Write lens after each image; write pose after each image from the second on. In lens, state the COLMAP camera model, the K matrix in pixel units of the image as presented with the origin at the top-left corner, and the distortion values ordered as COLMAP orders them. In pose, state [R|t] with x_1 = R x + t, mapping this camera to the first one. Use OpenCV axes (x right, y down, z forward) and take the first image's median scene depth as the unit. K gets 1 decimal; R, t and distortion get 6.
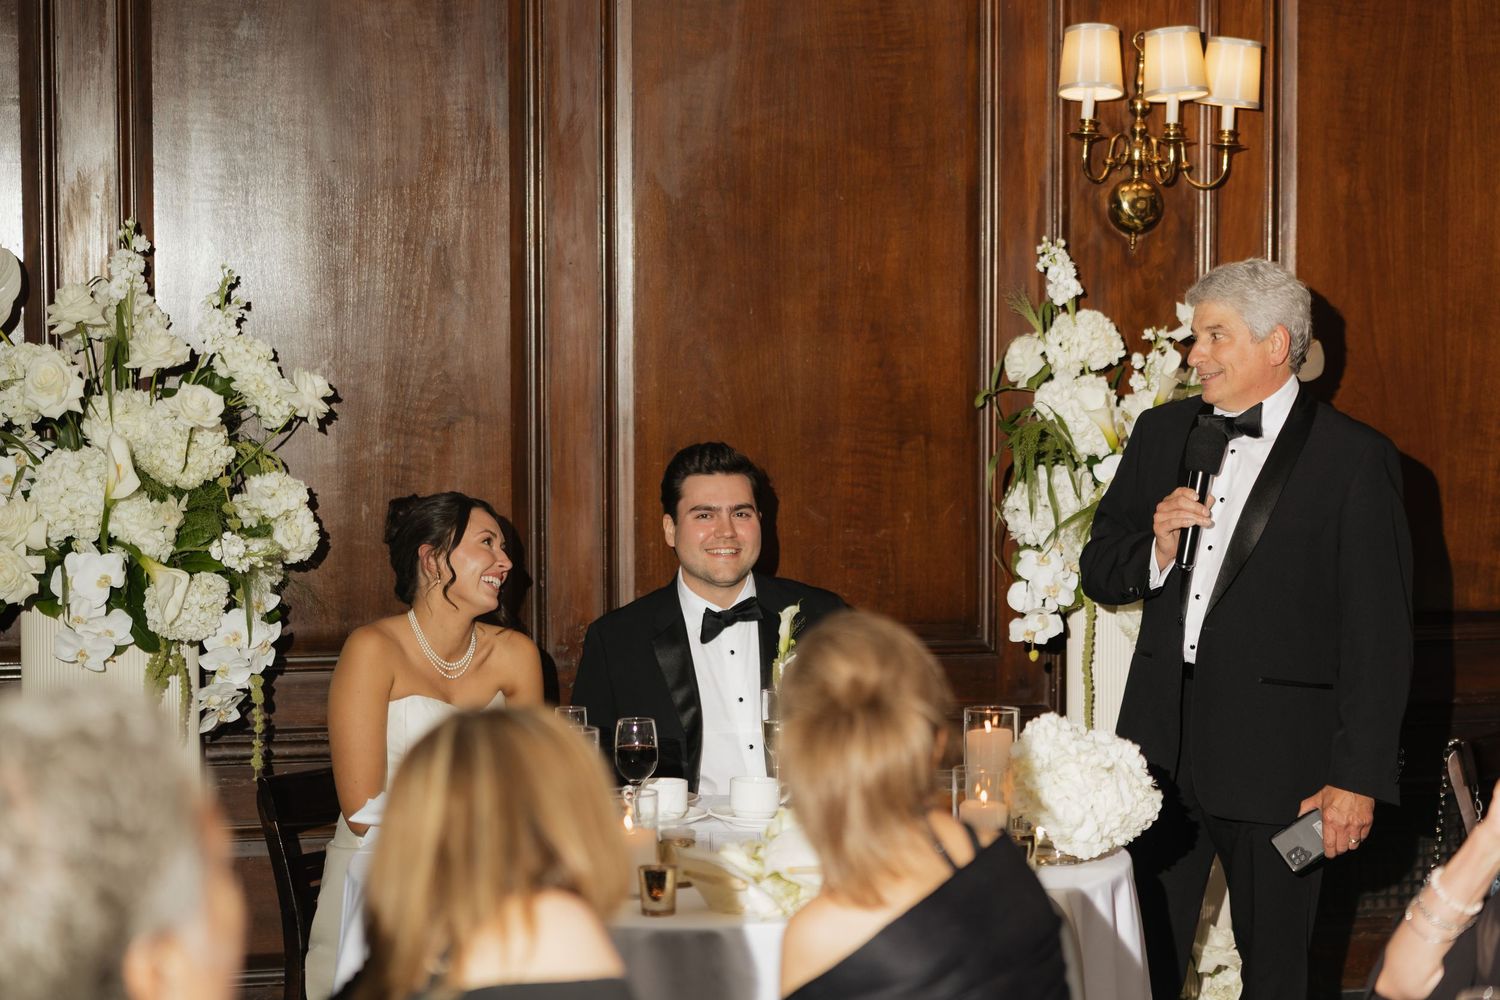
lens RADIAL K [[2881.1, 0, 750.0], [0, 2881.1, 500.0], [0, 0, 1]] dist [-0.024771, 0.032933]
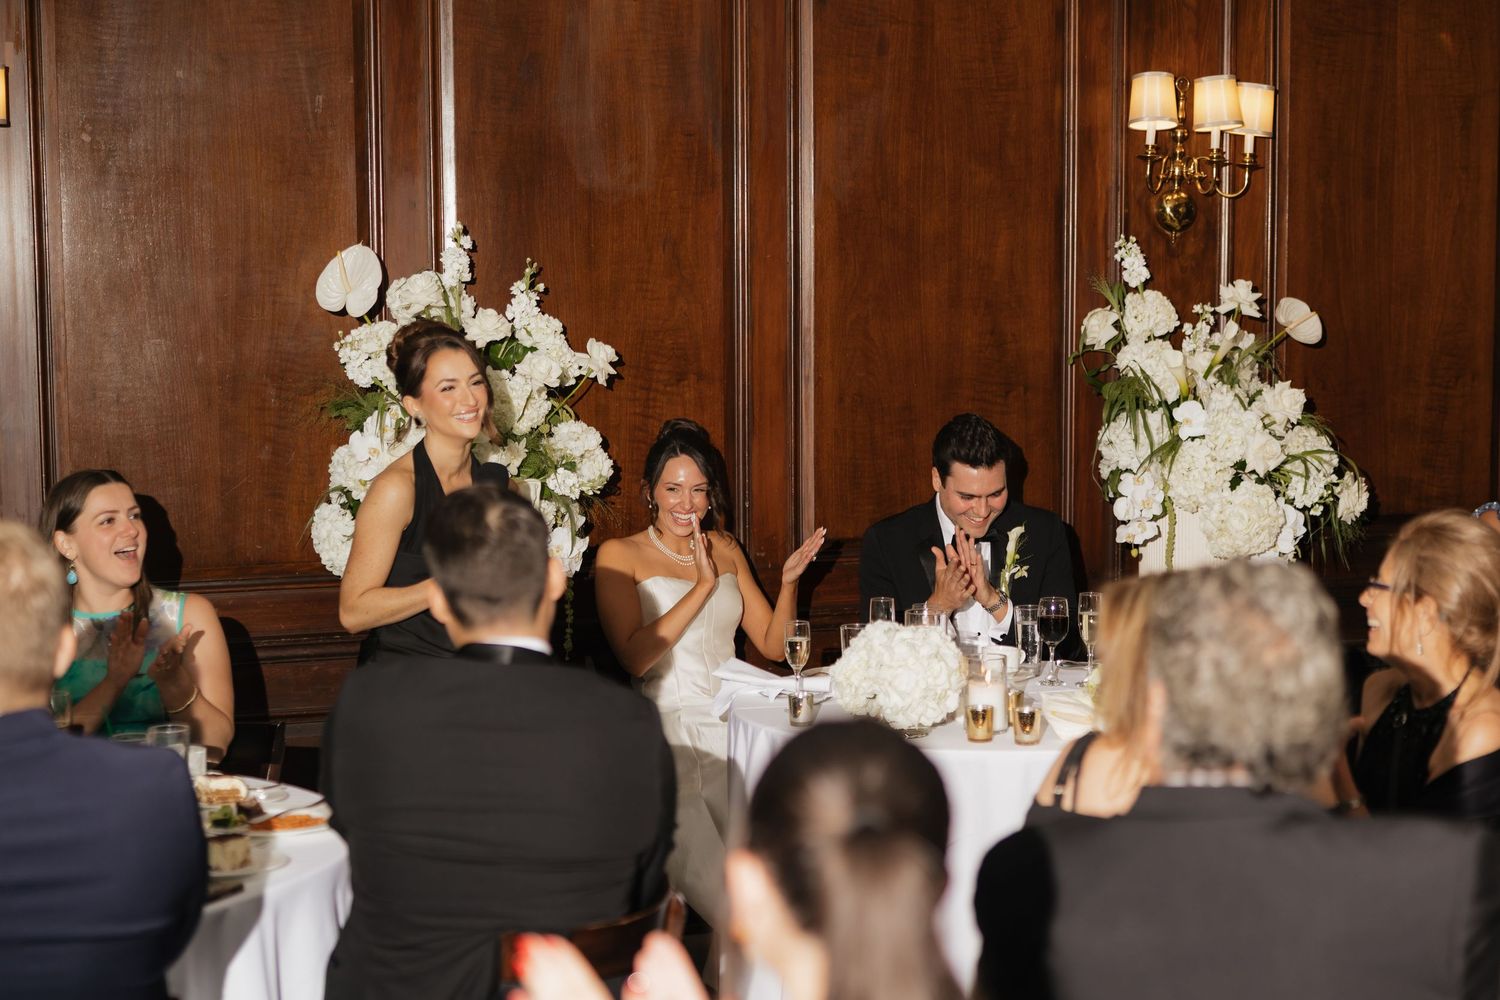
lens RADIAL K [[2524.5, 0, 777.9], [0, 2524.5, 506.6], [0, 0, 1]] dist [-0.025482, -0.015462]
pose [[0.989125, -0.015734, 0.146231, -0.232034], [0.011350, 0.999462, 0.030768, -0.004924], [-0.146636, -0.028774, 0.988772, -0.122515]]
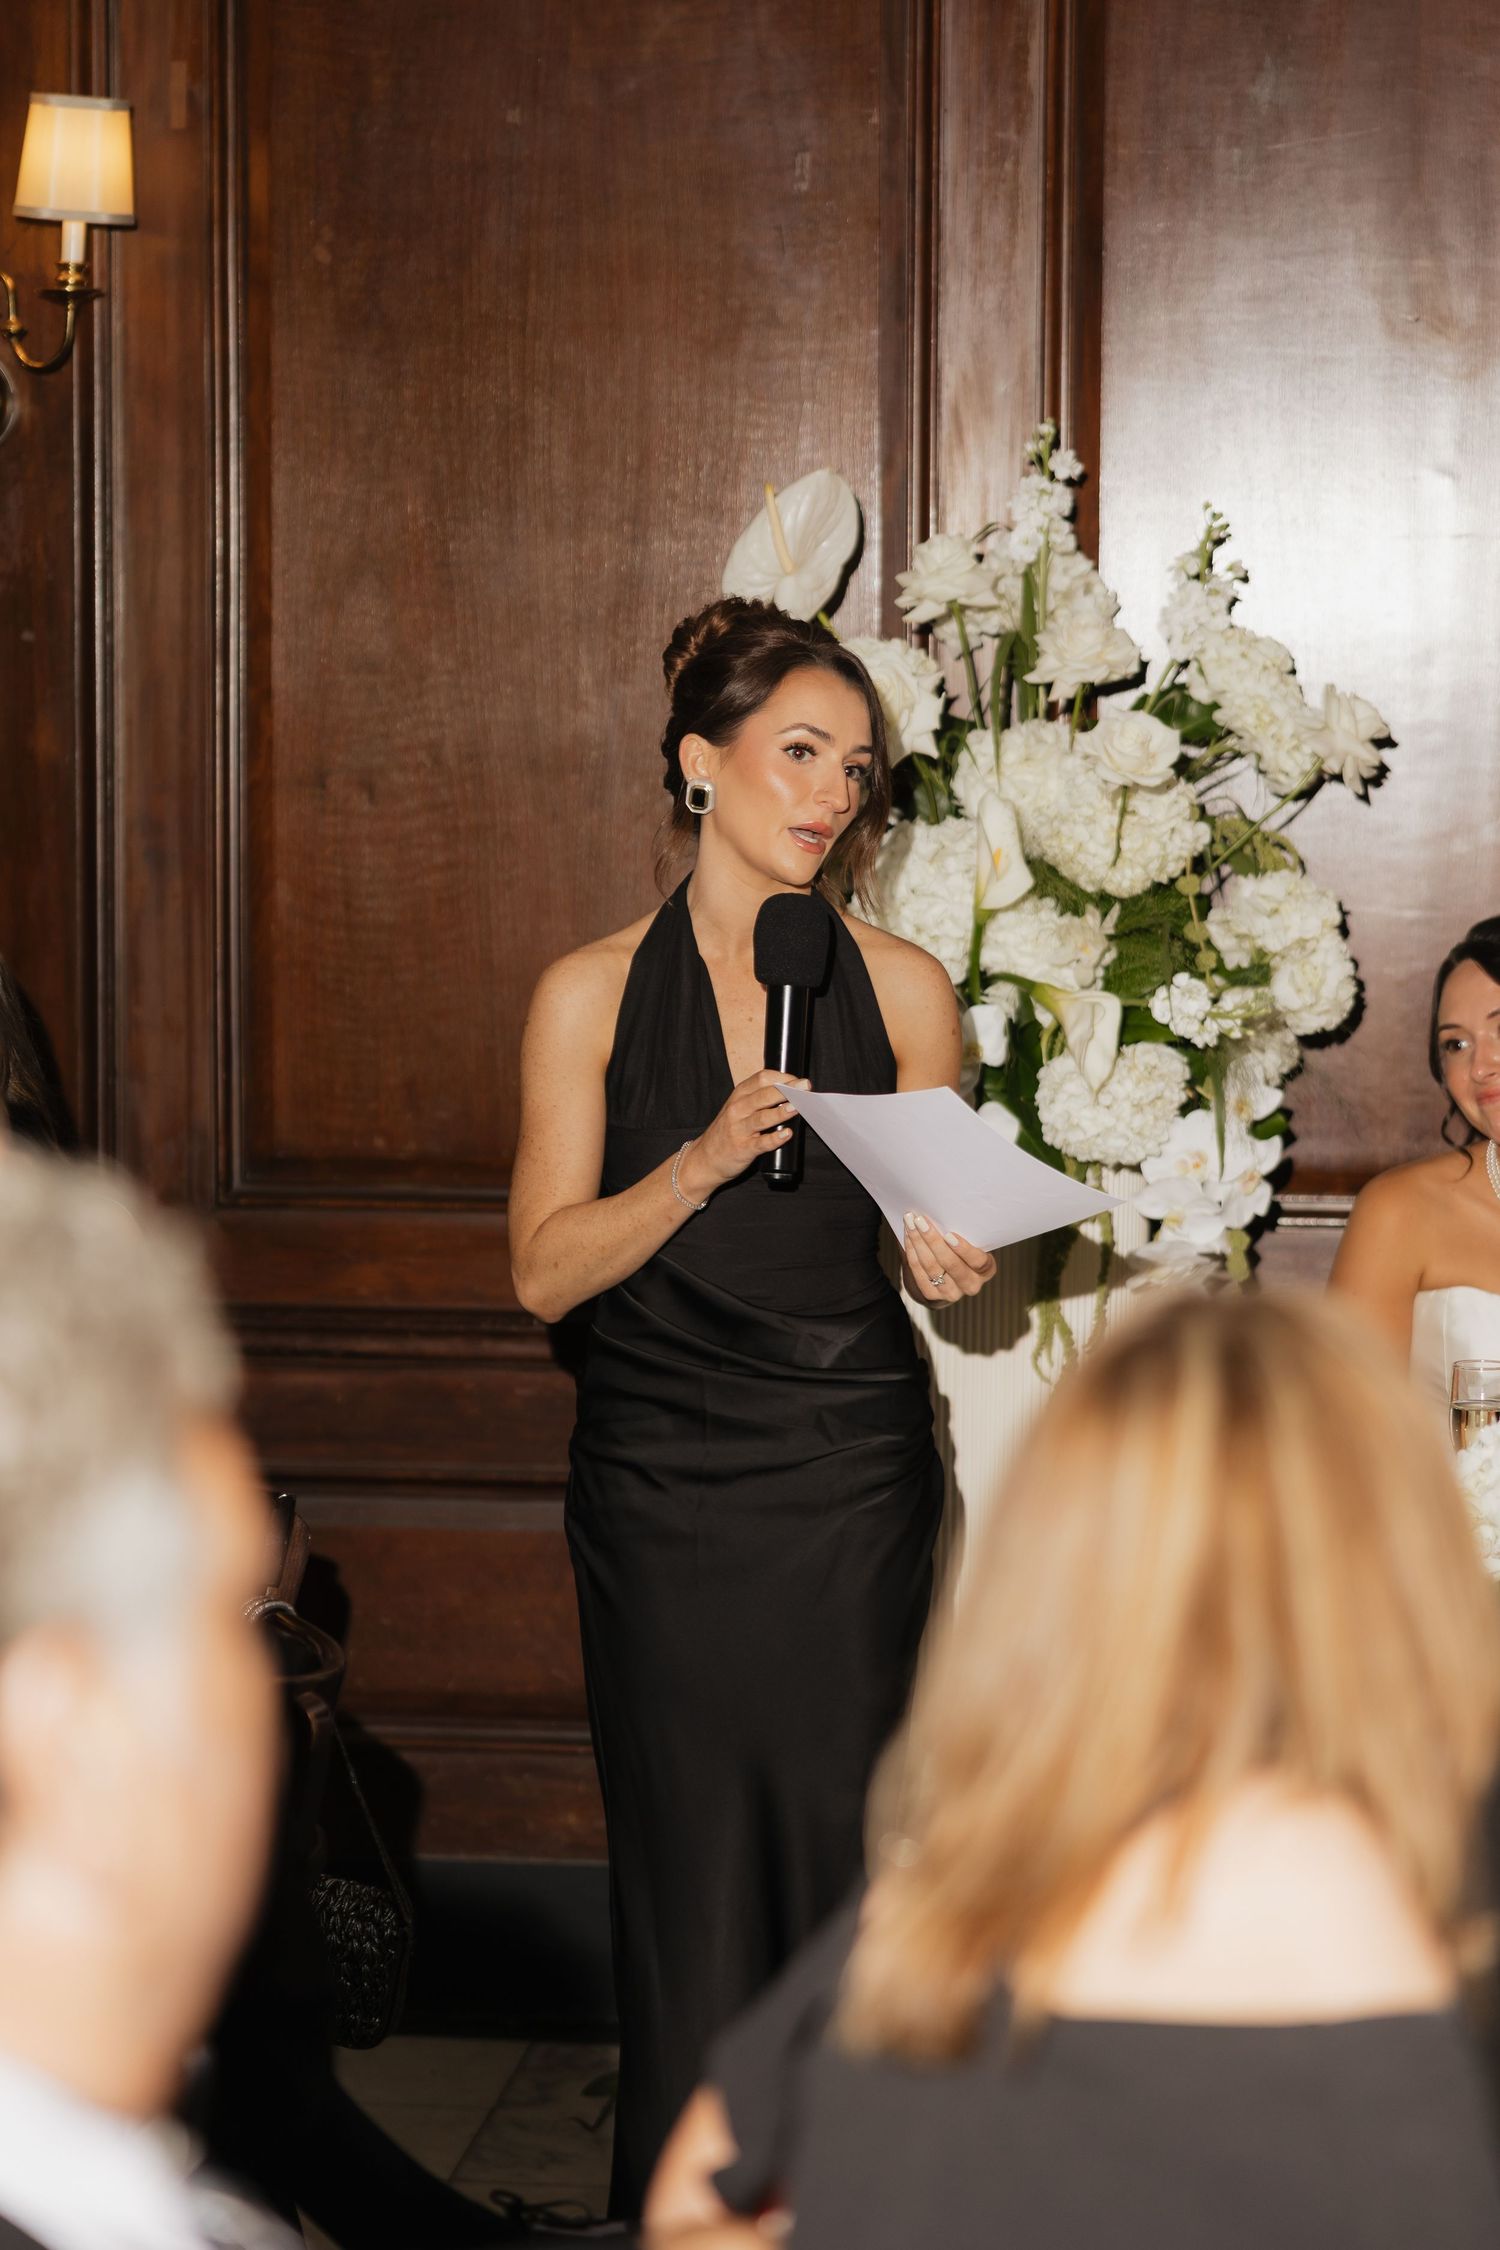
lens RADIAL K [[4321.6, 0, 746.7], [0, 4321.6, 1092.4], [0, 0, 1]] dist [-0.024771, 0.032933]
pose [[0.939736, 0.040932, -0.339442, 0.024075], [-0.029602, 0.998820, 0.038491, 0.003983], [0.340617, -0.026123, 0.939839, 0.163891]]
